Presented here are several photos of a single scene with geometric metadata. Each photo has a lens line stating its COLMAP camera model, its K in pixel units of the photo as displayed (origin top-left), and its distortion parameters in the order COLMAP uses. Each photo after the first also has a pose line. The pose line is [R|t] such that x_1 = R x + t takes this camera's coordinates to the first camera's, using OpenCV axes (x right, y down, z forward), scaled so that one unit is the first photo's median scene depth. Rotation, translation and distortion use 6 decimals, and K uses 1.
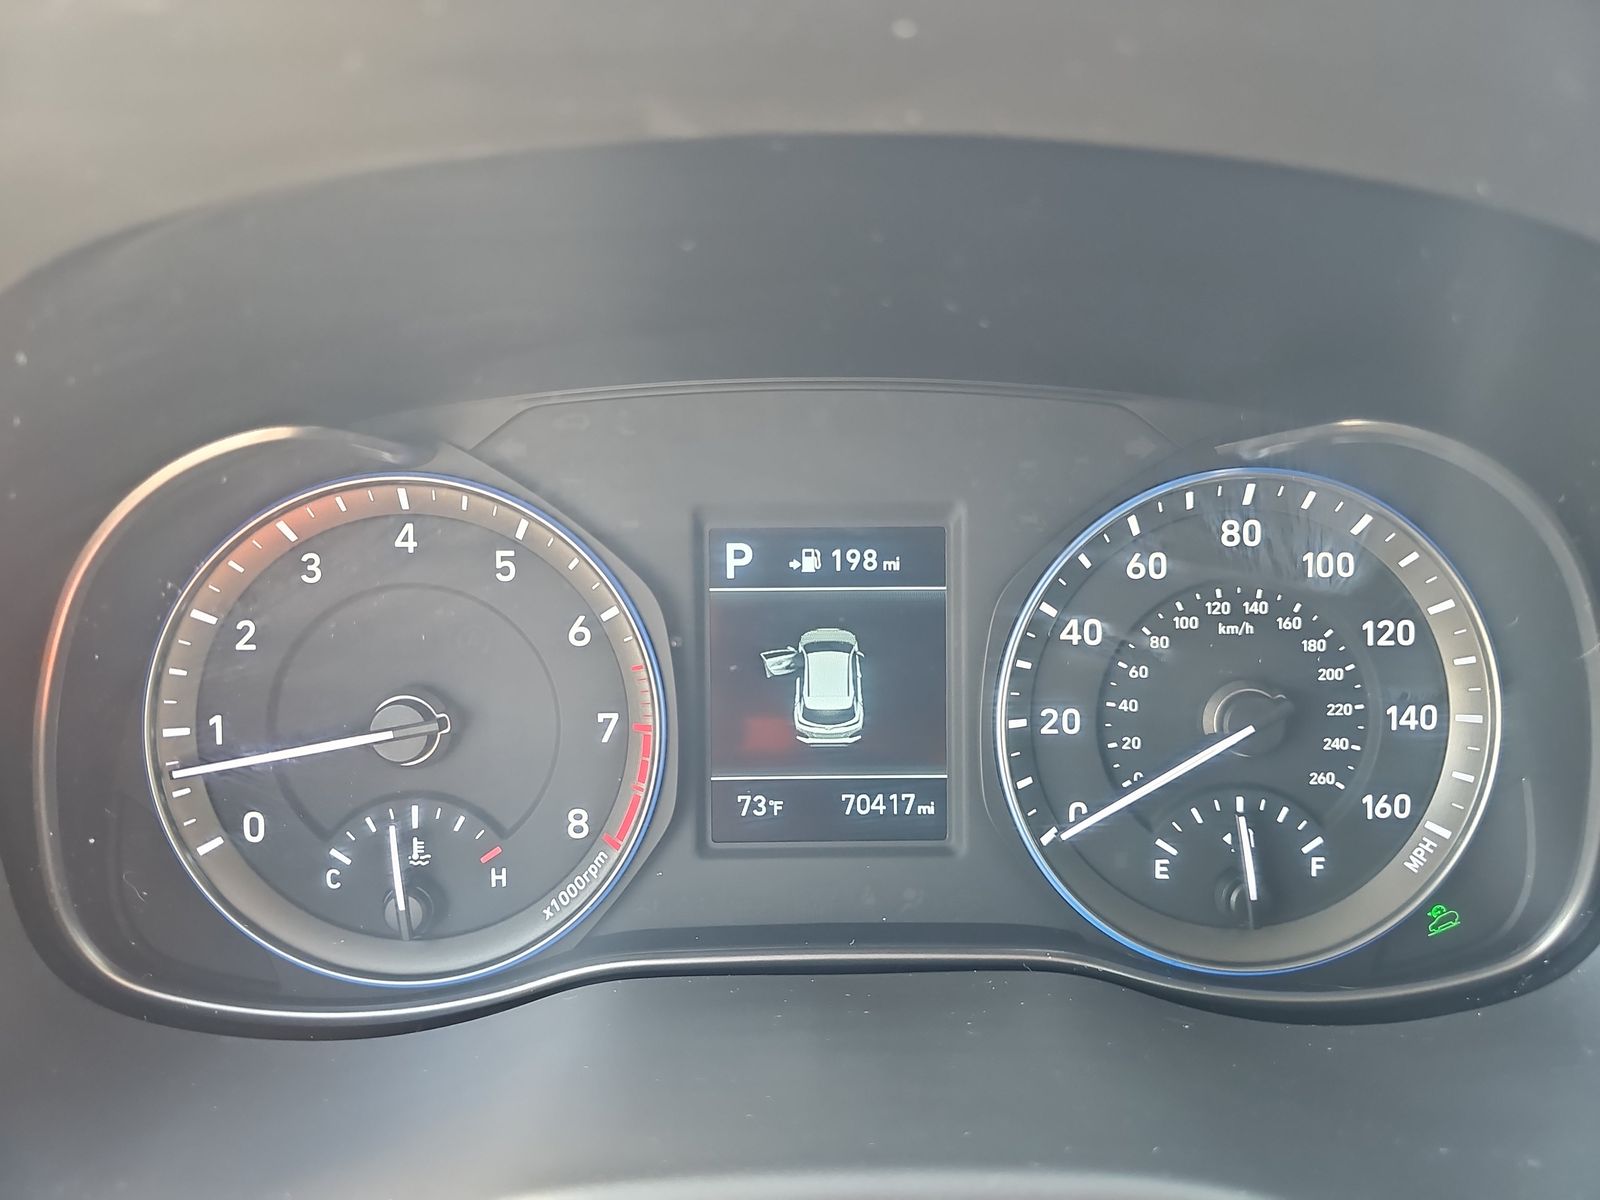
lens RADIAL K [[1109.0, 0, 789.9], [0, 1109.0, 600.8], [0, 0, 1]] dist [0.016360, -0.040382]
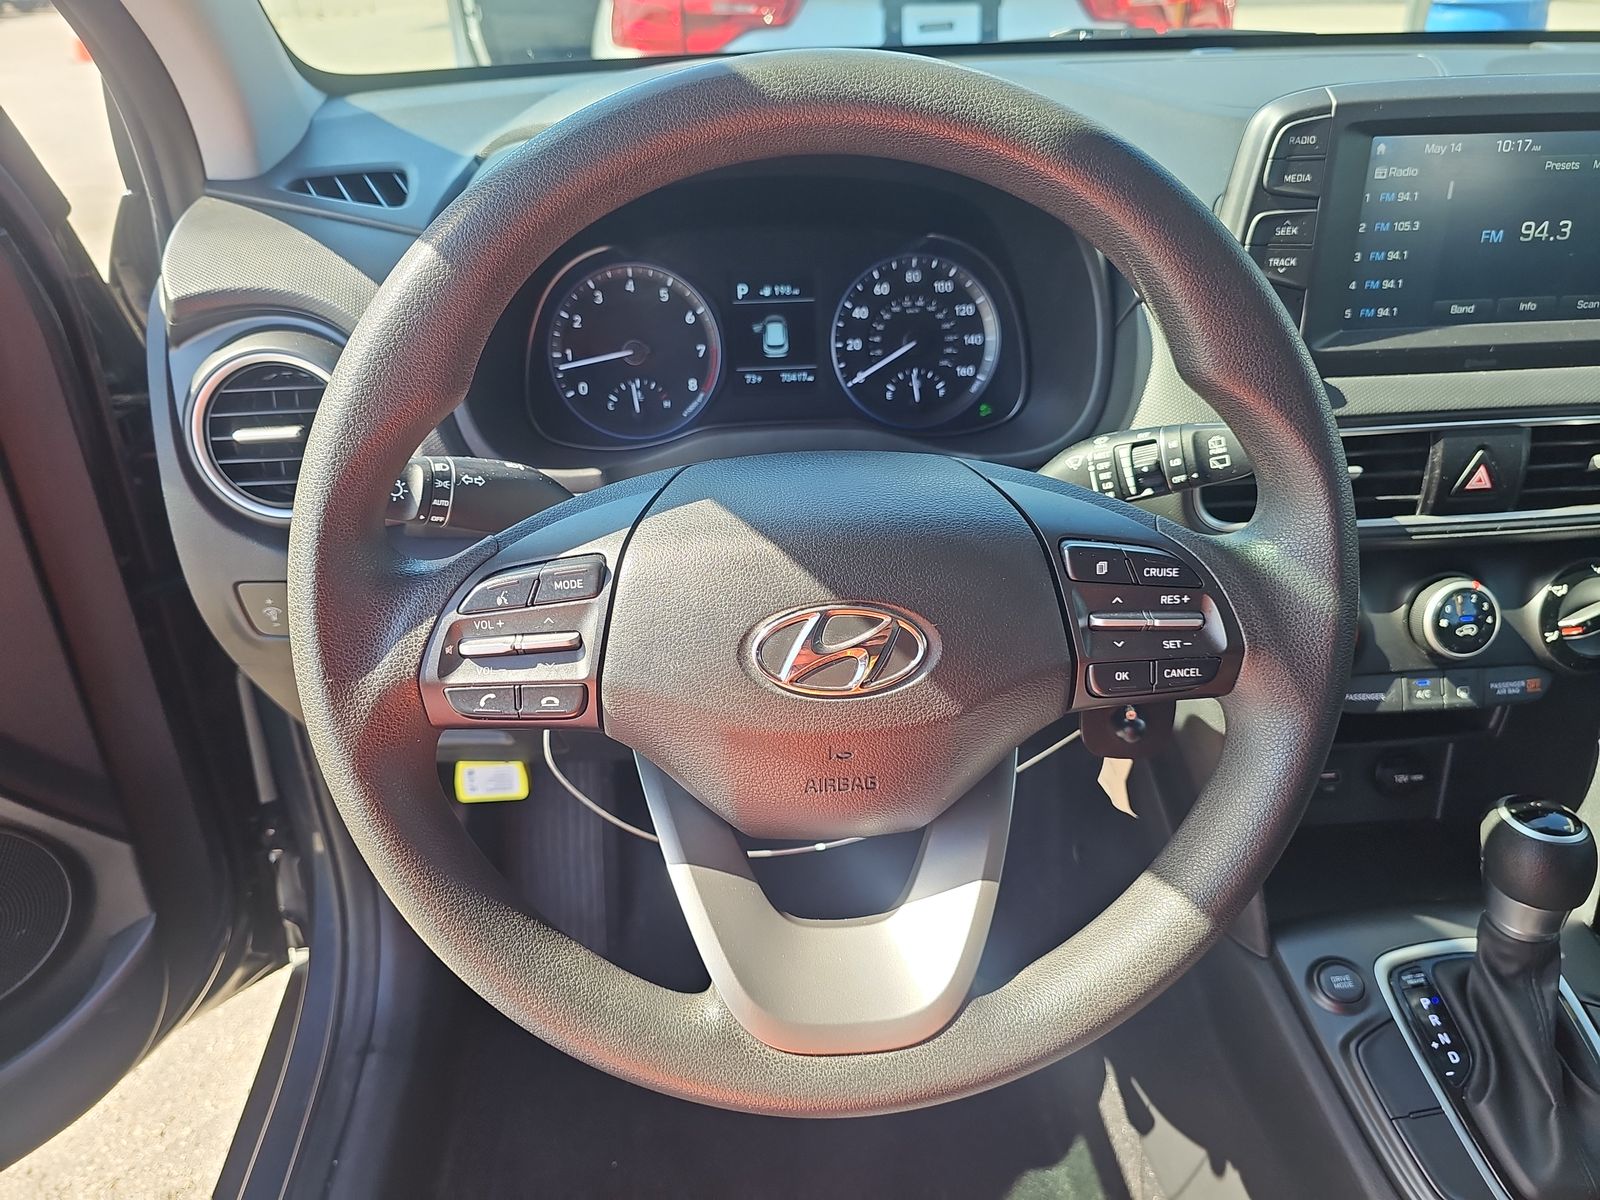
lens RADIAL K [[1109.0, 0, 793.0], [0, 1109.0, 630.0], [0, 0, 1]] dist [0.016360, -0.040382]
pose [[0.998660, -0.040721, 0.031950, -0.043798], [0.035653, 0.988685, 0.145711, 0.422818], [-0.037522, -0.144377, 0.988811, -2.020972]]
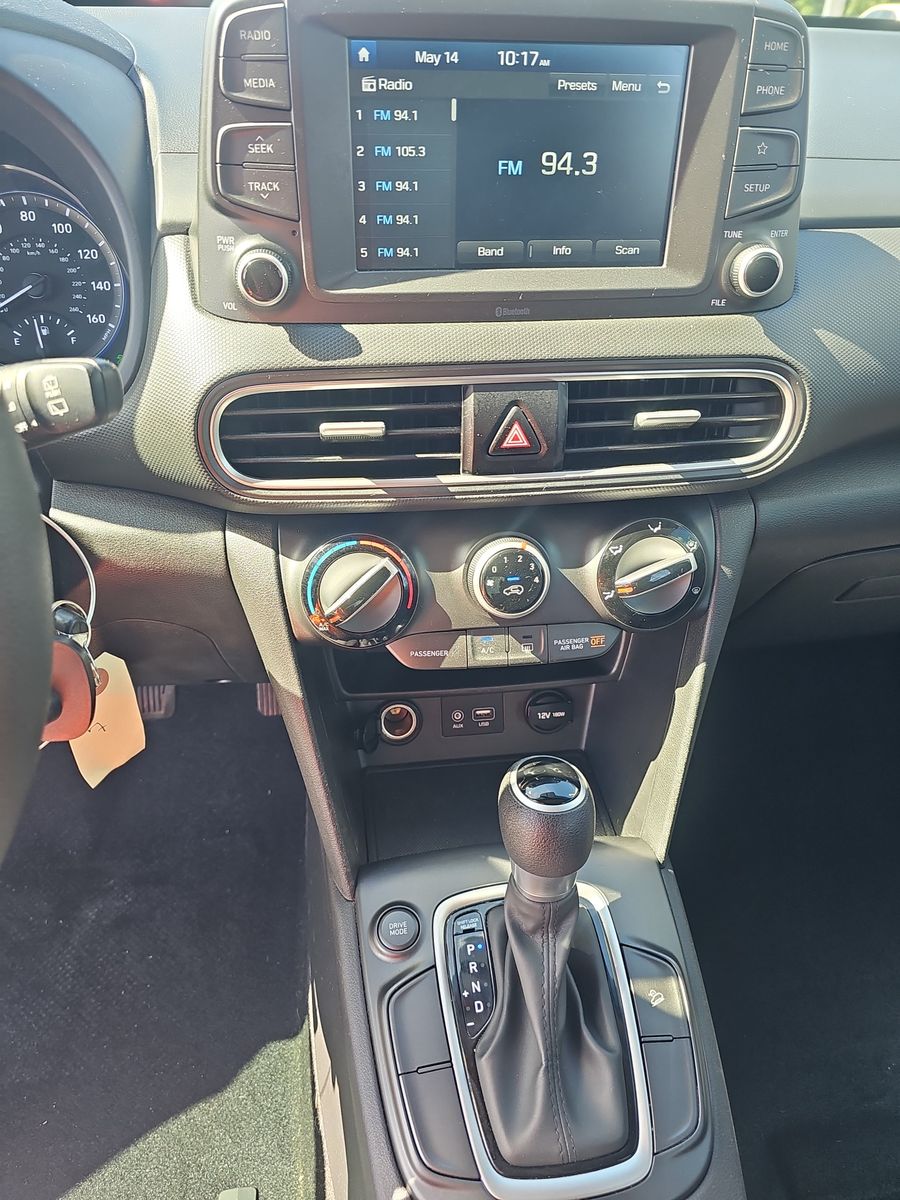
lens RADIAL K [[831.7, 0, 428.1], [0, 831.7, 636.5], [0, 0, 1]] dist [0.016360, -0.040382]
pose [[0.992083, -0.048825, 0.115707, 1.116903], [0.018913, 0.968909, 0.246695, 0.474049], [-0.124154, -0.242553, 0.962161, -1.425599]]
